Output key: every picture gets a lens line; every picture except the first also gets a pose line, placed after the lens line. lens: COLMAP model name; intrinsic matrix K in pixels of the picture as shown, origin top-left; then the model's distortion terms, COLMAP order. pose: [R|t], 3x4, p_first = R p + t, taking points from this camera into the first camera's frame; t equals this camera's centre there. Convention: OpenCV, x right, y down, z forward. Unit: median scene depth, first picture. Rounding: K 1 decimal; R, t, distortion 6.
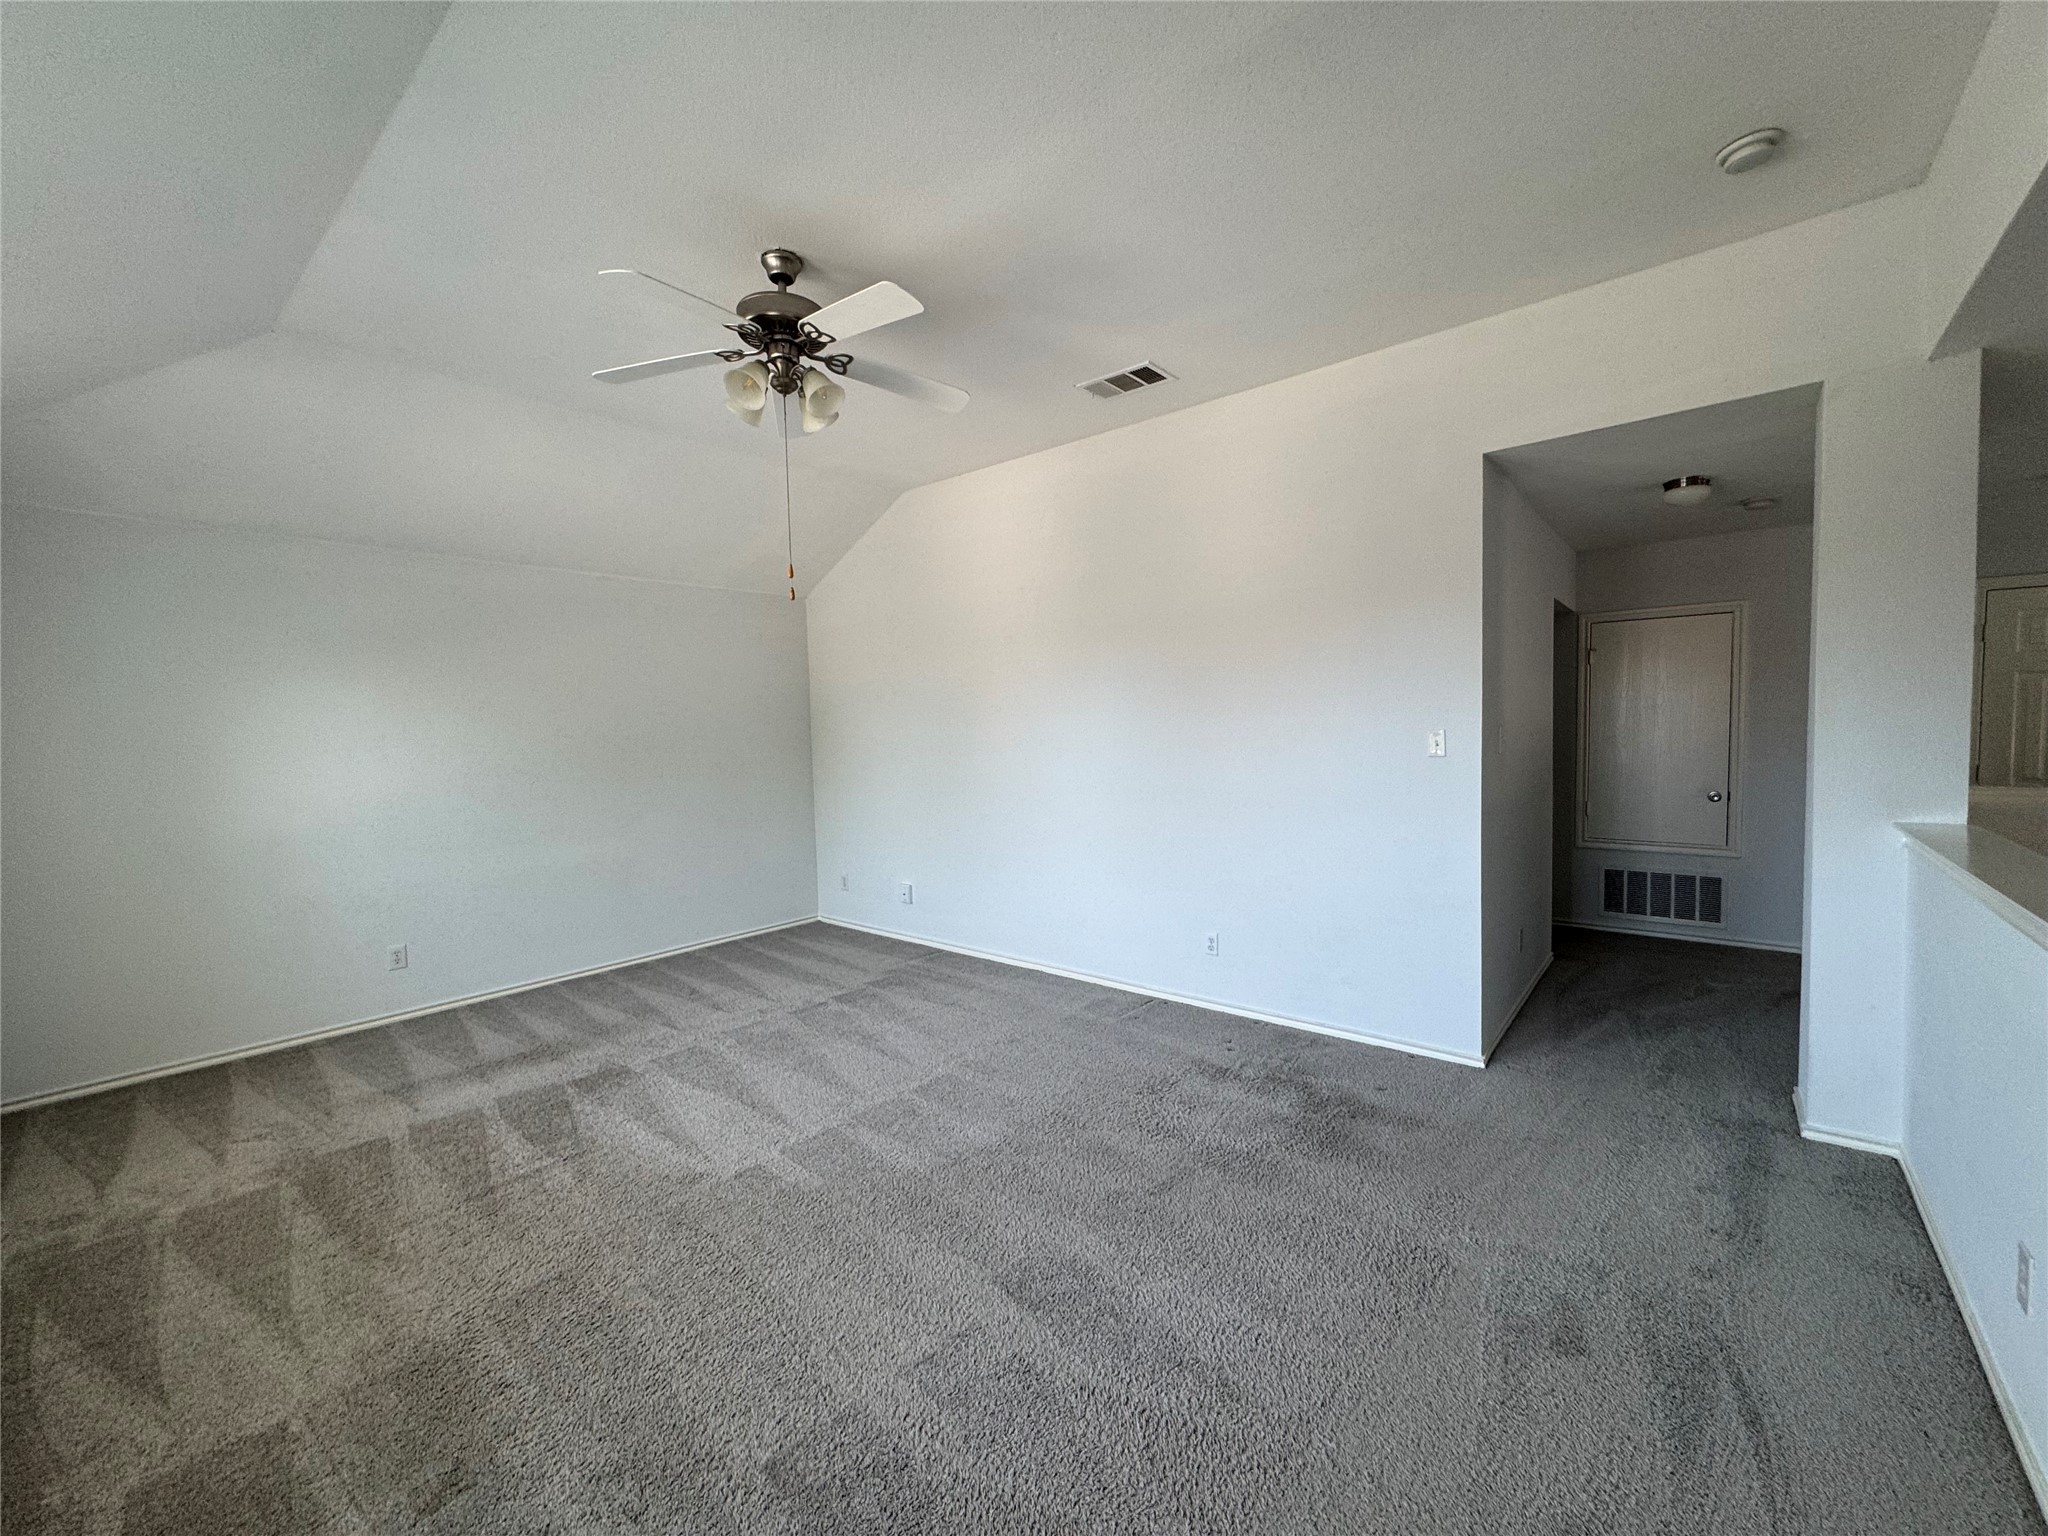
lens RADIAL K [[818.3, 0, 1021.0], [0, 818.3, 769.1], [0, 0, 1]] dist [-0.000996, -0.000164]
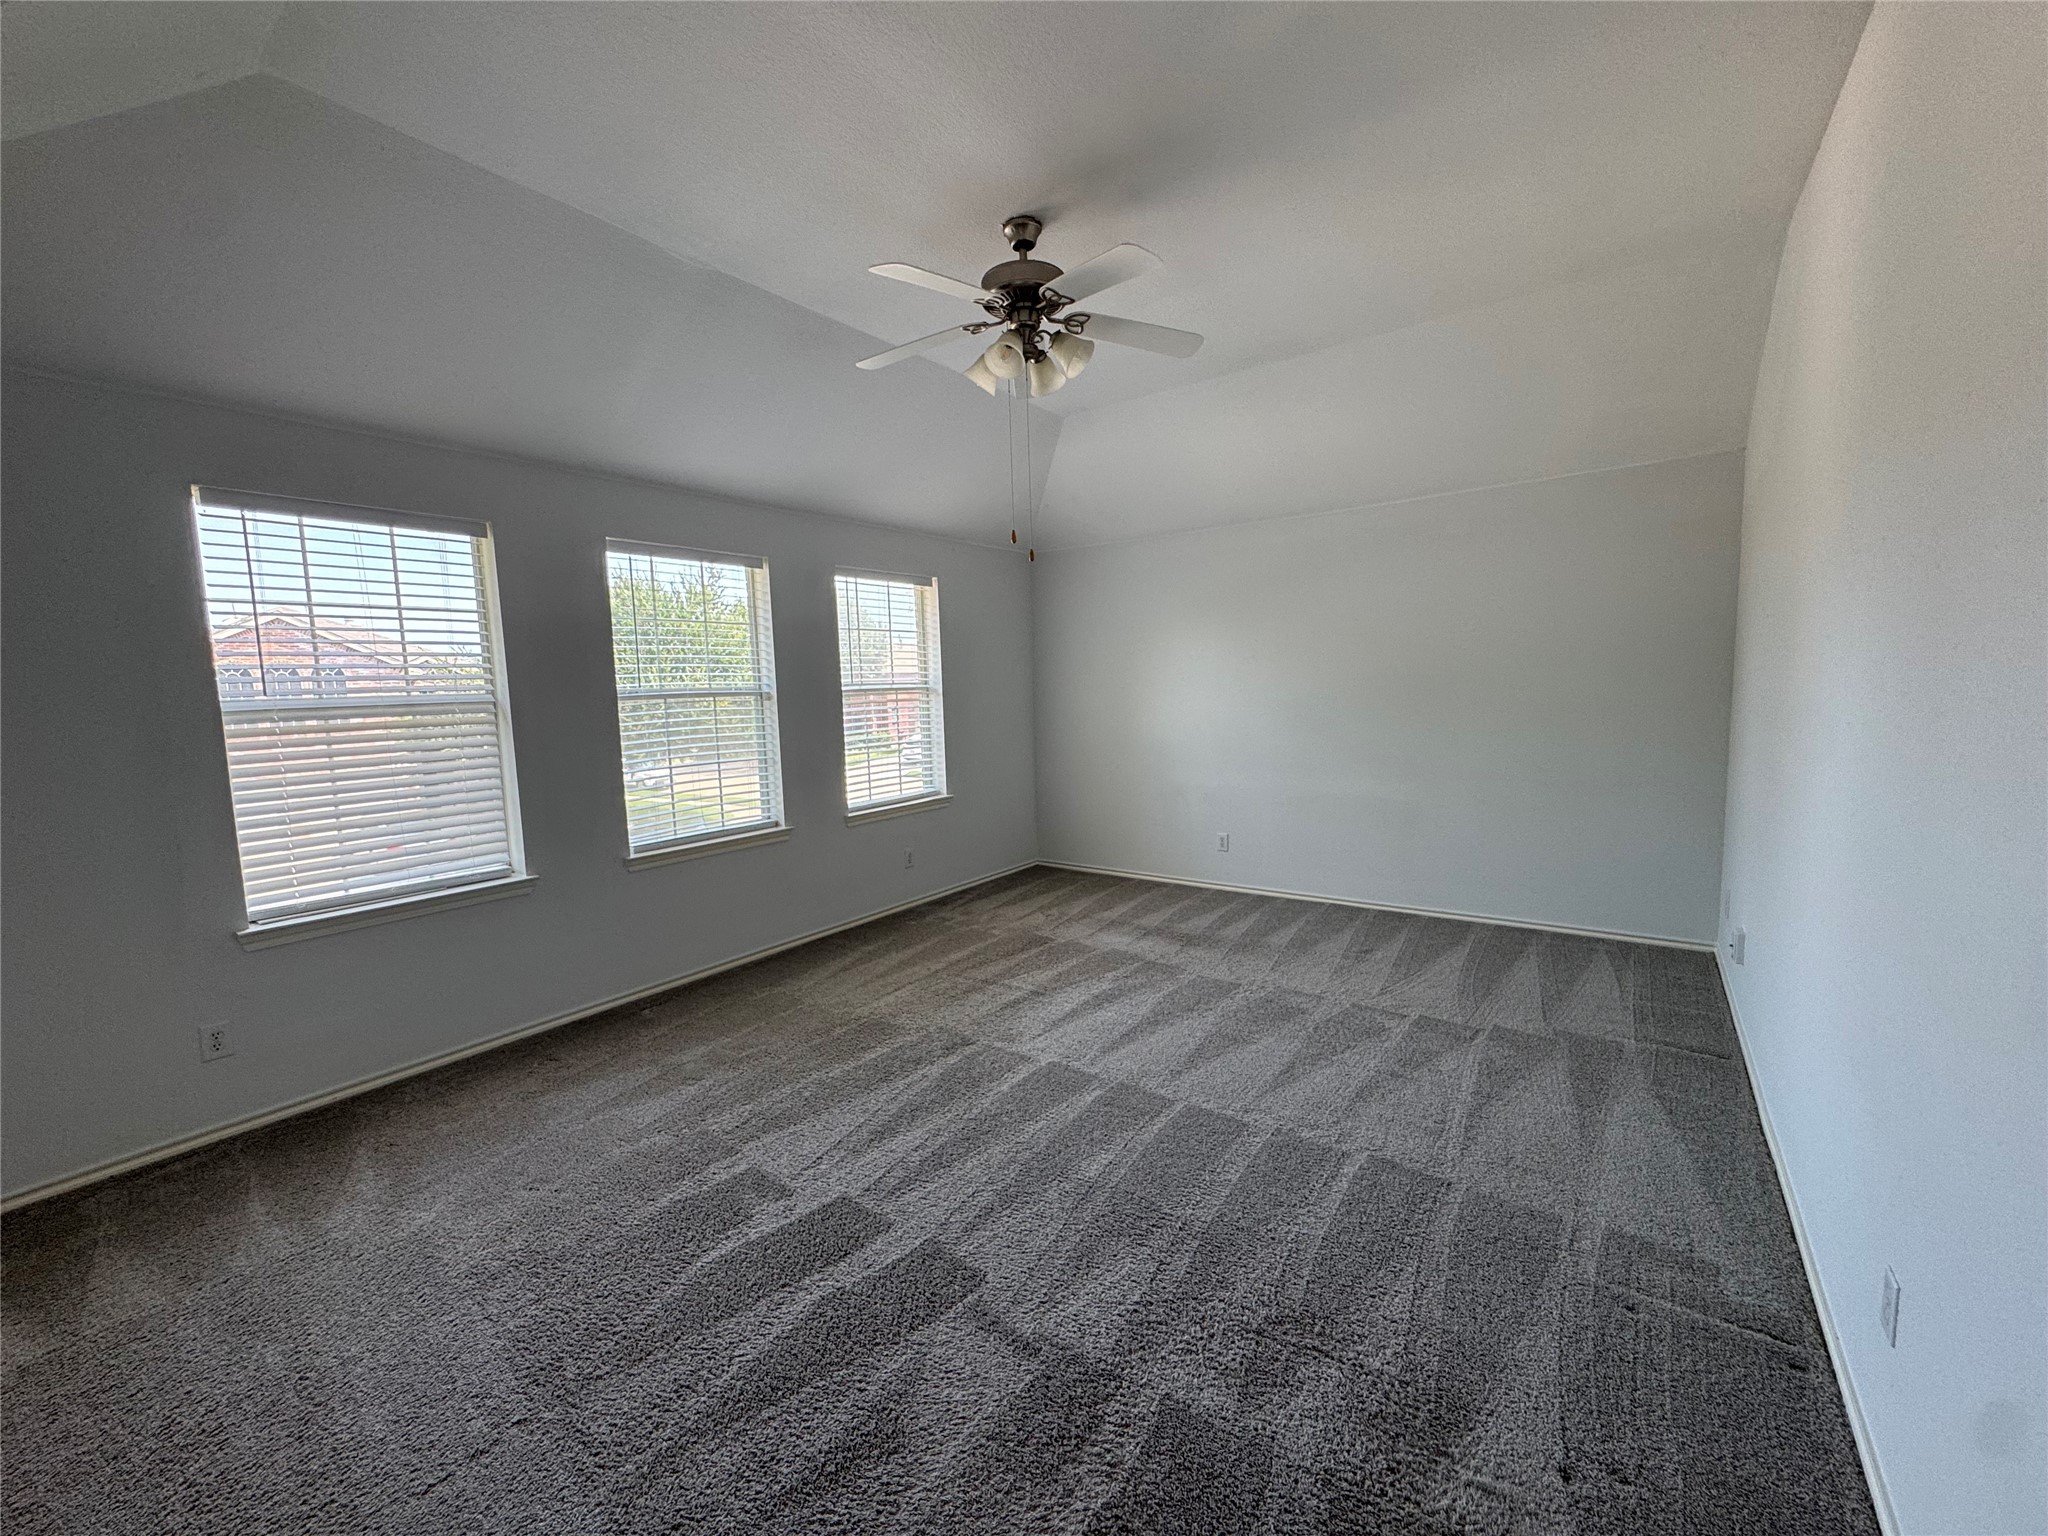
lens RADIAL K [[818.3, 0, 1021.0], [0, 818.3, 769.1], [0, 0, 1]] dist [-0.000996, -0.000164]
pose [[0.073710, 0.129703, -0.988809, 0.564584], [-0.022804, 0.991466, 0.128352, -0.054660], [0.997019, 0.013088, 0.076039, 0.645886]]
